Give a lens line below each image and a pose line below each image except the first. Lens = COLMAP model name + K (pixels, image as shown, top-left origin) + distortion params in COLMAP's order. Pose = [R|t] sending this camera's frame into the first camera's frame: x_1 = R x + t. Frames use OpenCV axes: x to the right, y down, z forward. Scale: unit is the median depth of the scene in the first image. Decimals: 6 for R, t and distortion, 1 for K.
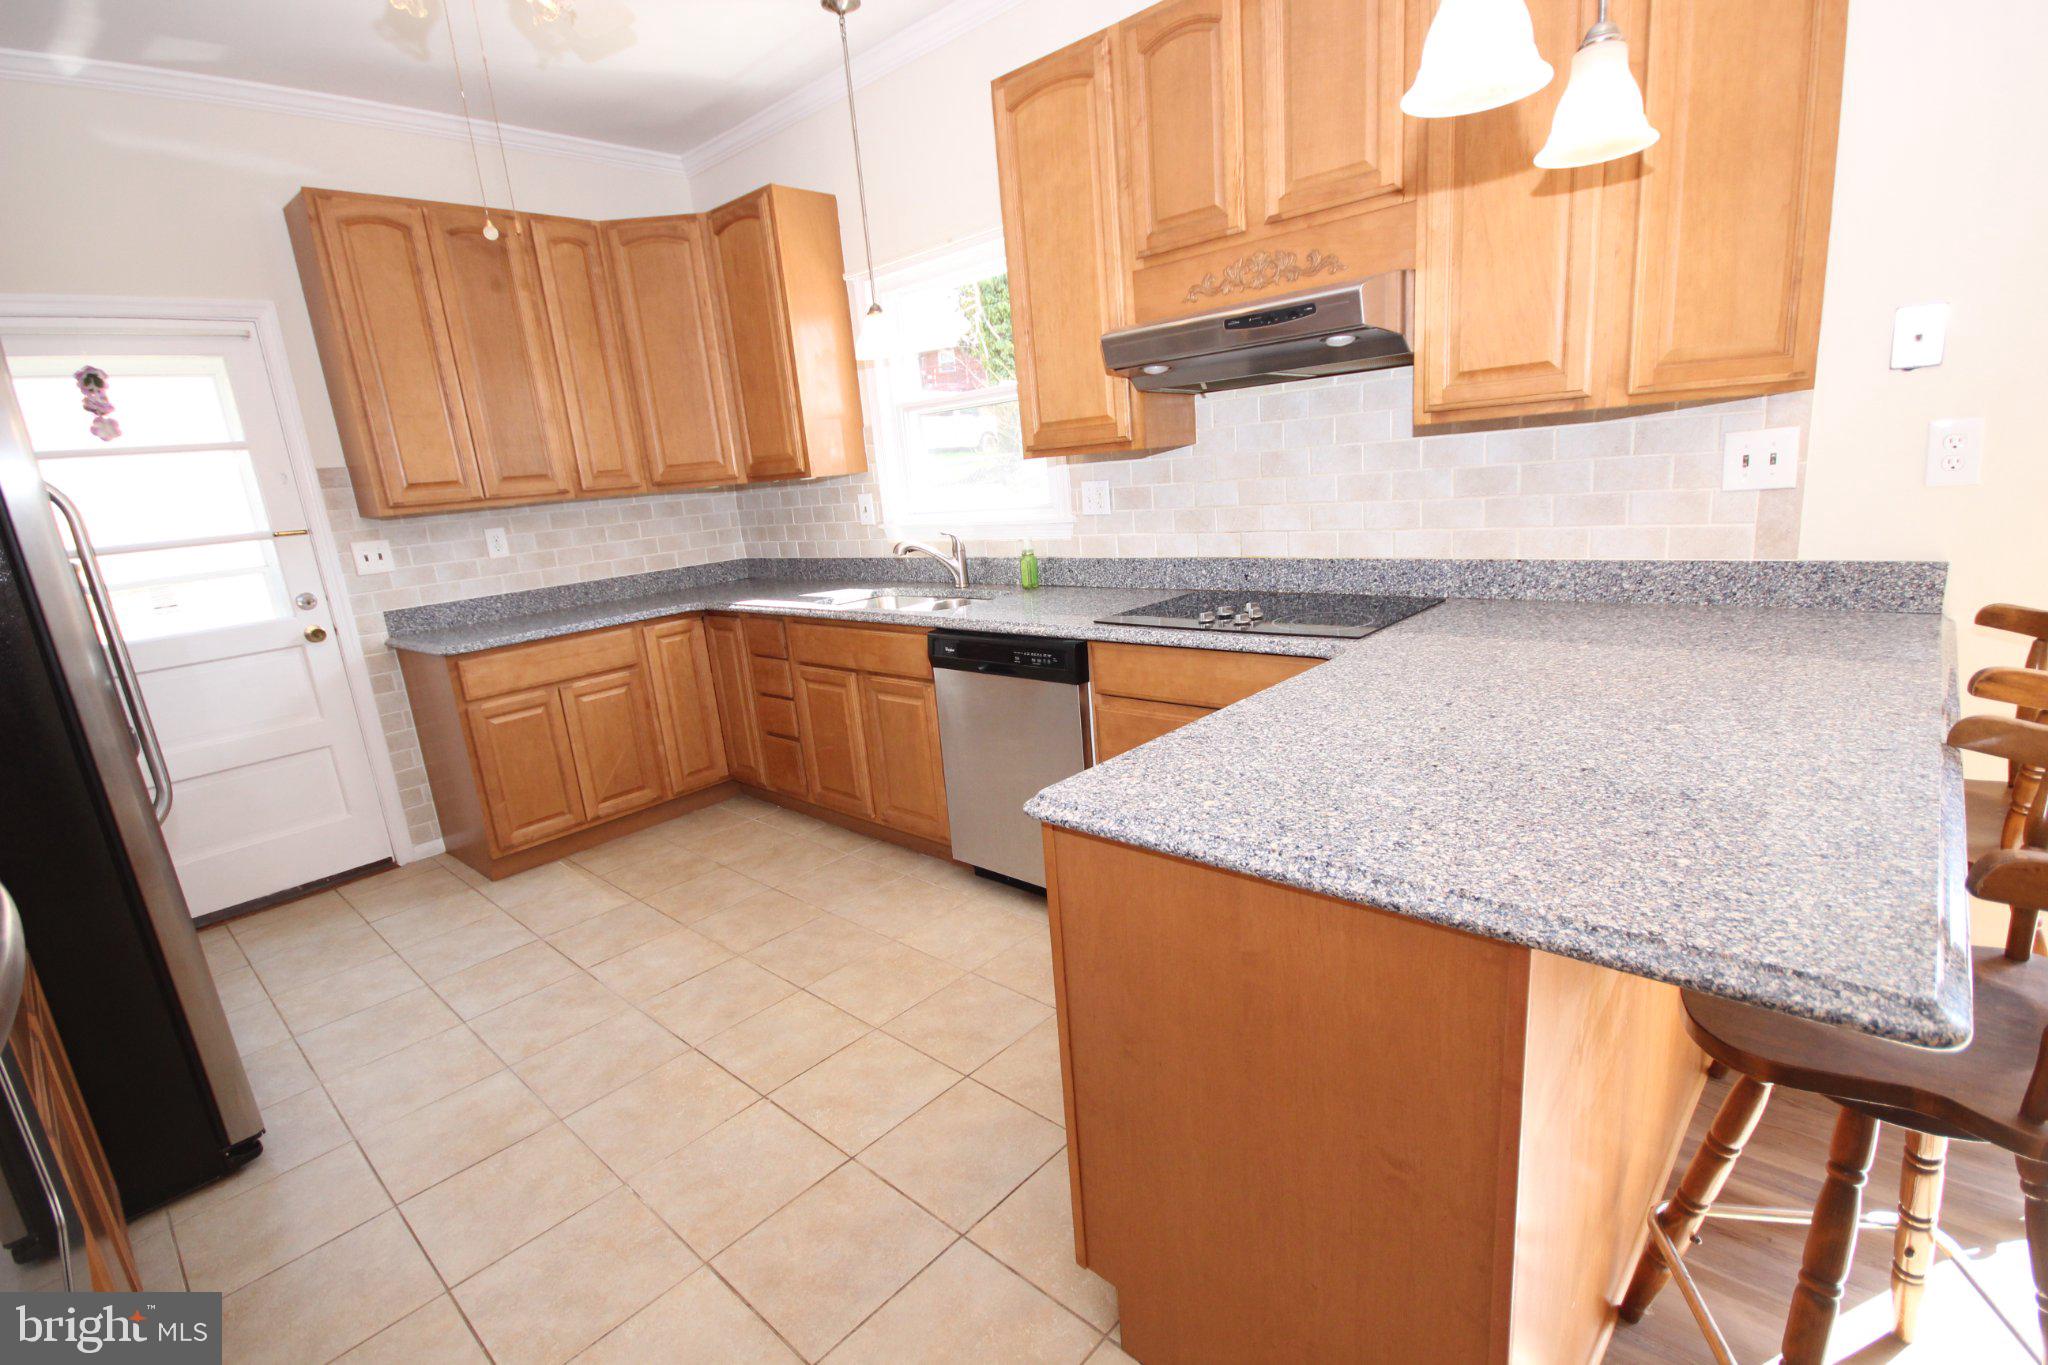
lens RADIAL K [[949.9, 0, 1023.9], [0, 949.9, 693.1], [0, 0, 1]] dist [0.006686, -0.008428]
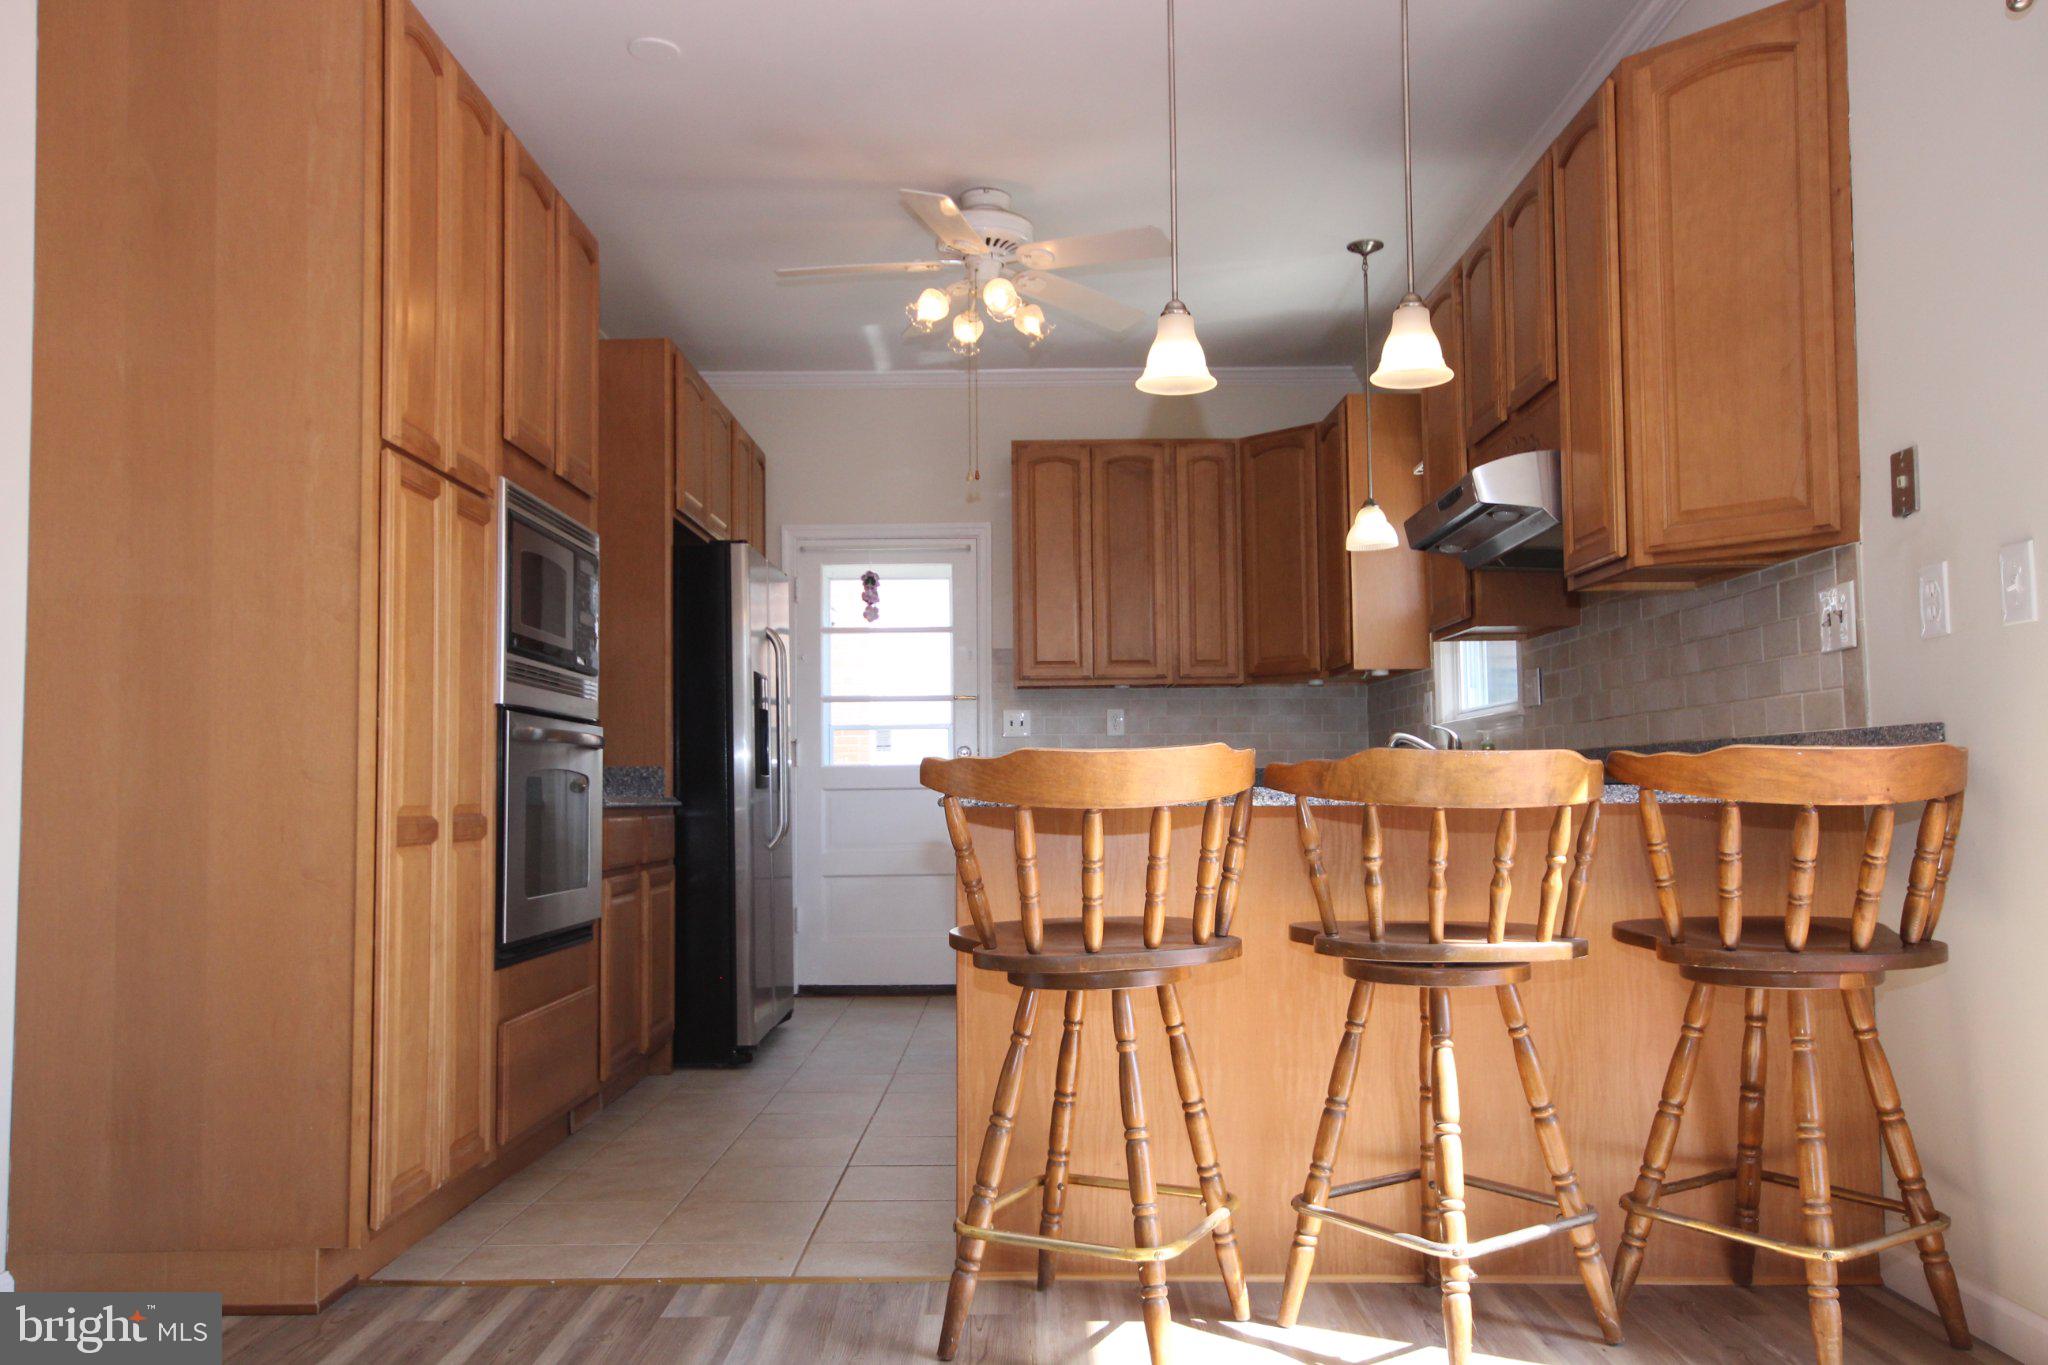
lens RADIAL K [[1563.5, 0, 1036.2], [0, 1563.5, 693.3], [0, 0, 1]] dist [0.033187, 0.001469]
pose [[0.679401, 0.034372, -0.732961, 0.801025], [-0.222766, 0.961418, -0.161401, 0.137349], [0.699135, 0.272935, 0.660846, -0.293566]]
